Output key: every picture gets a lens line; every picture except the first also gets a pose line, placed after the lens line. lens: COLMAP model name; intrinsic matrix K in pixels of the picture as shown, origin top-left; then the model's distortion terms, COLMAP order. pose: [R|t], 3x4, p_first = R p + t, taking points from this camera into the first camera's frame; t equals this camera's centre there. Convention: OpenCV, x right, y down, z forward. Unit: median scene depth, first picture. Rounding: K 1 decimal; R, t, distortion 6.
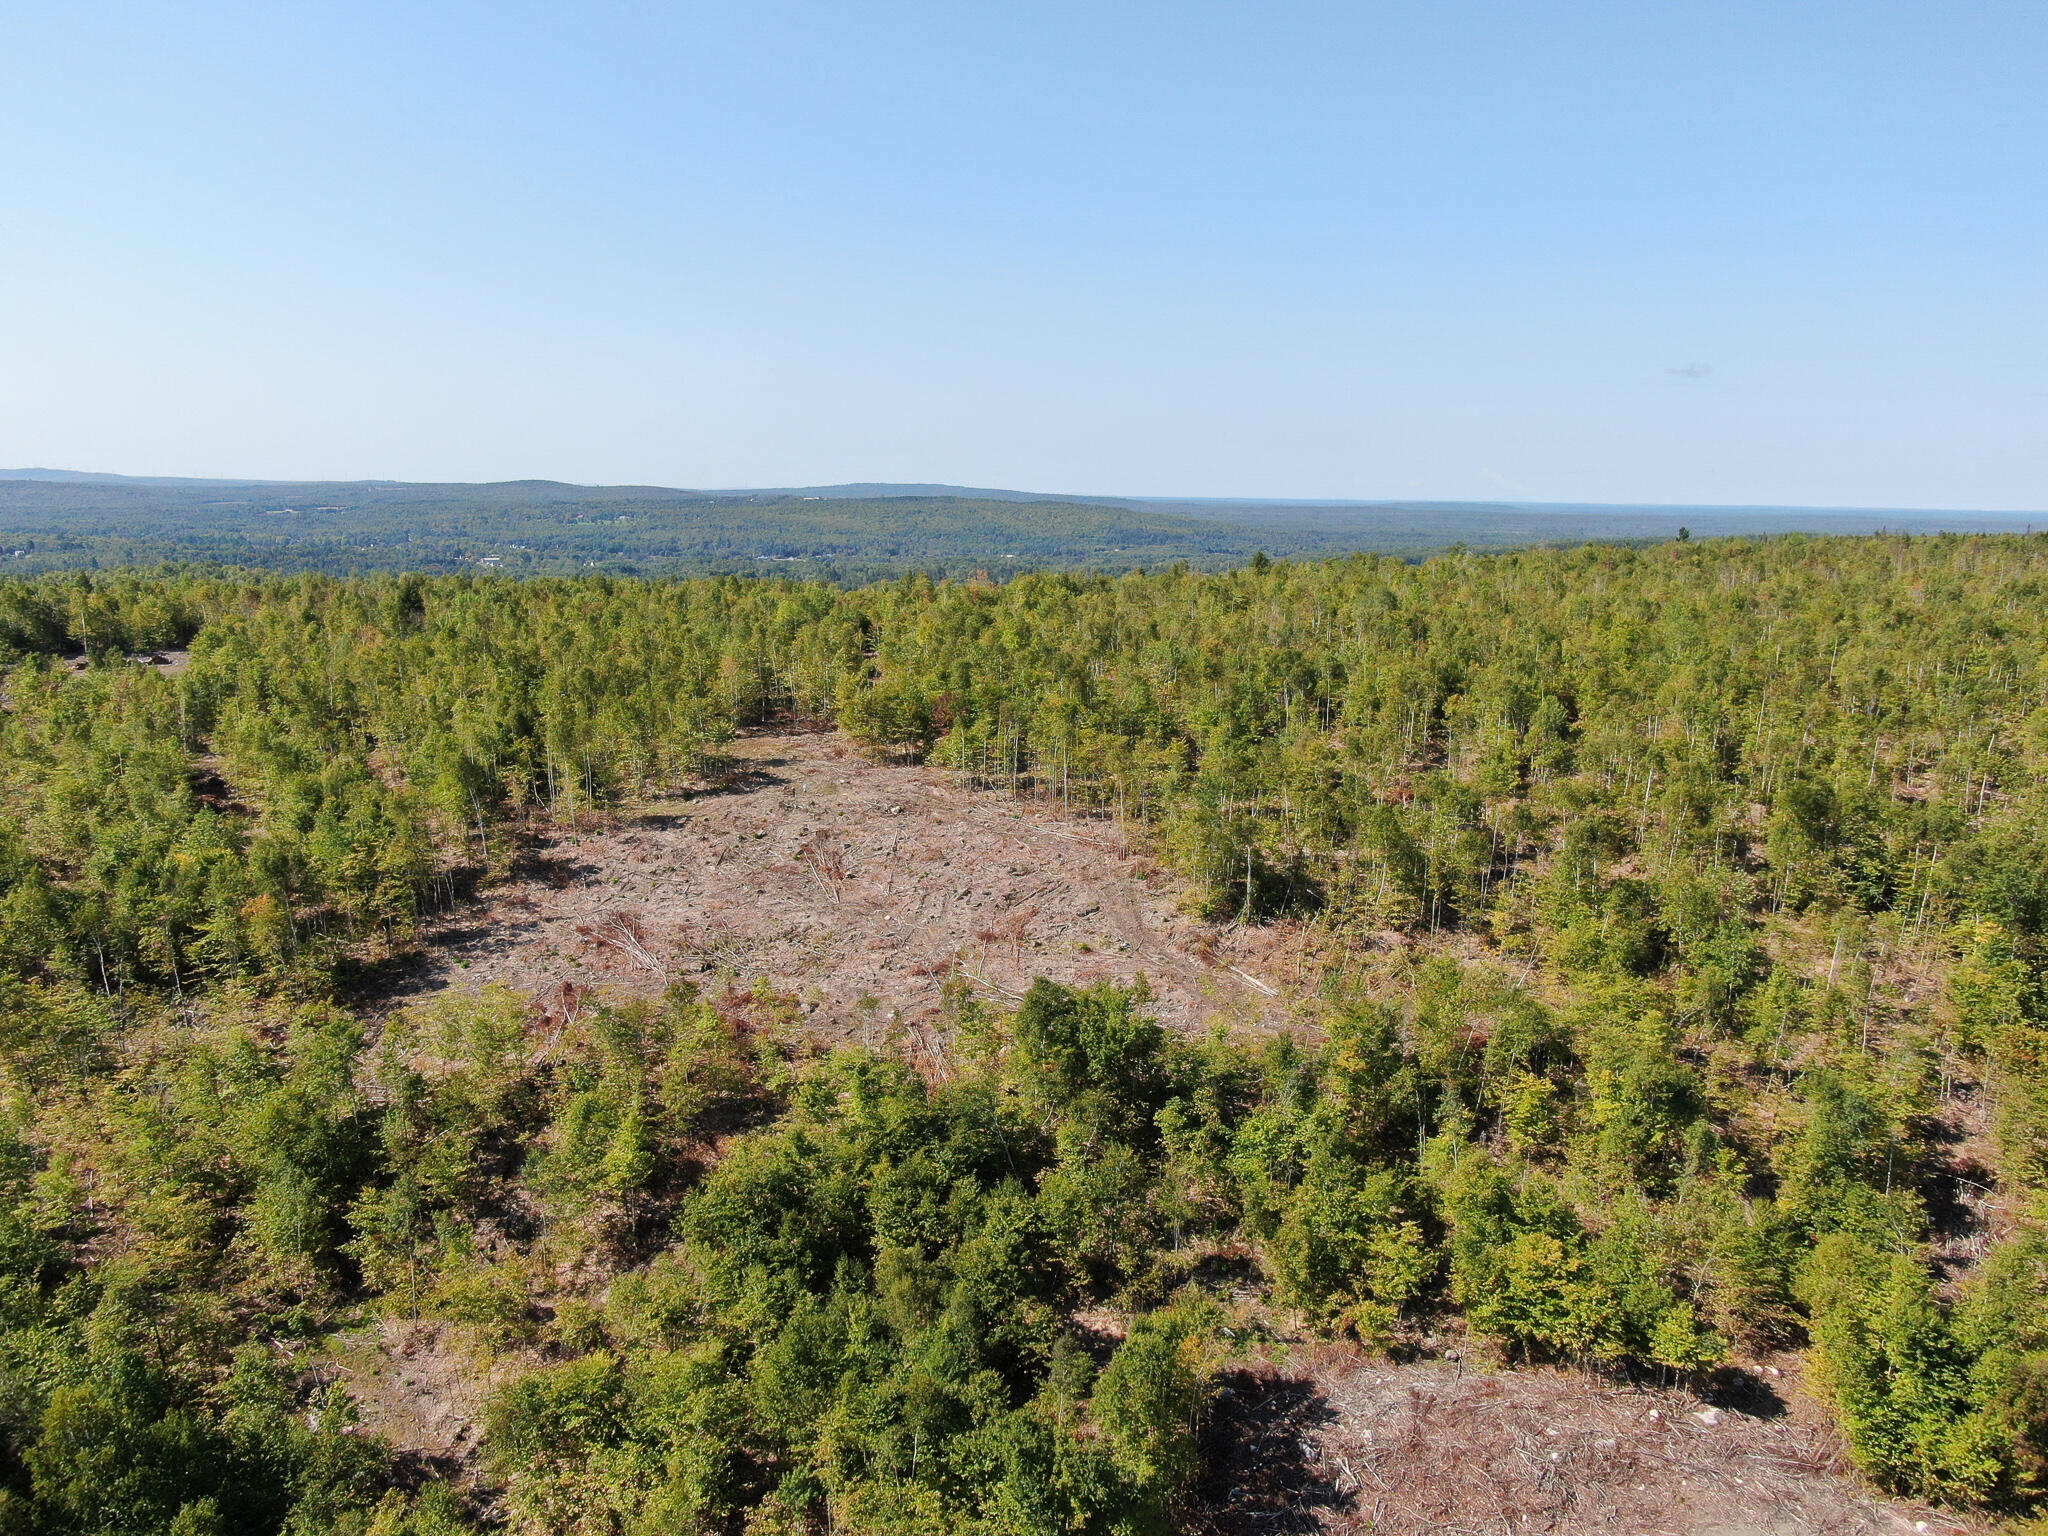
lens RADIAL K [[1443.8, 0, 1037.0], [0, 1443.8, 767.5], [0, 0, 1]] dist [-0.015594, -0.003427]
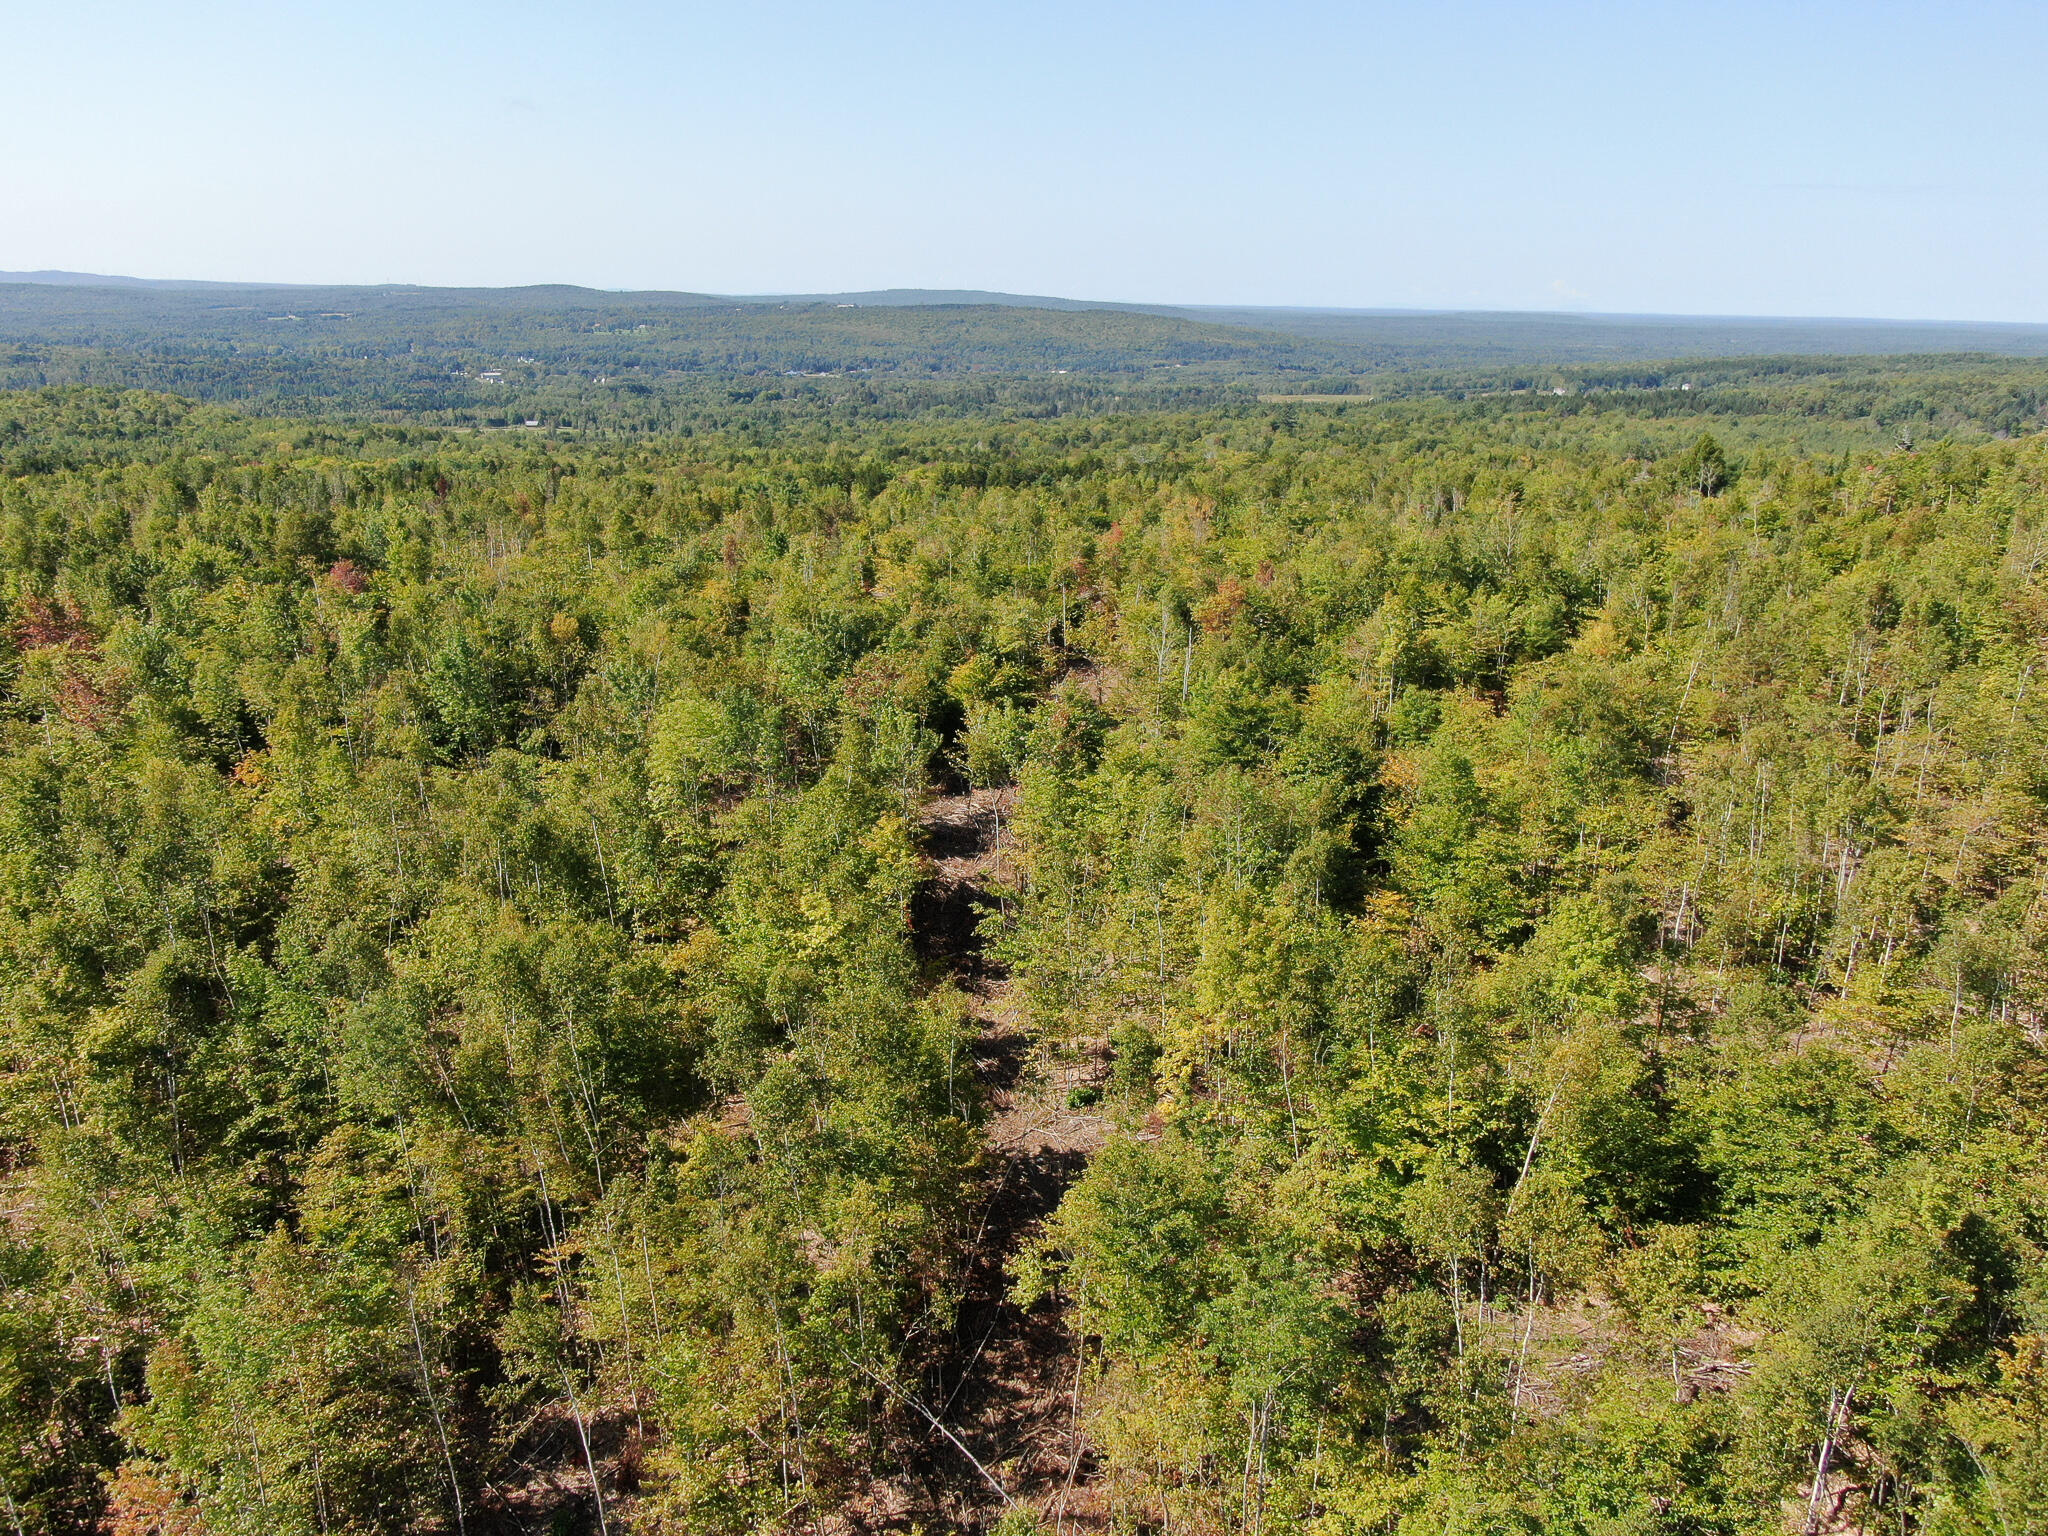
lens RADIAL K [[1443.8, 0, 1016.6], [0, 1443.8, 763.3], [0, 0, 1]] dist [-0.015594, -0.003427]
pose [[0.999188, 0.016050, -0.036963, -0.015391], [-0.011394, 0.992356, 0.122882, -0.020191], [0.038653, -0.122361, 0.991733, 0.103166]]
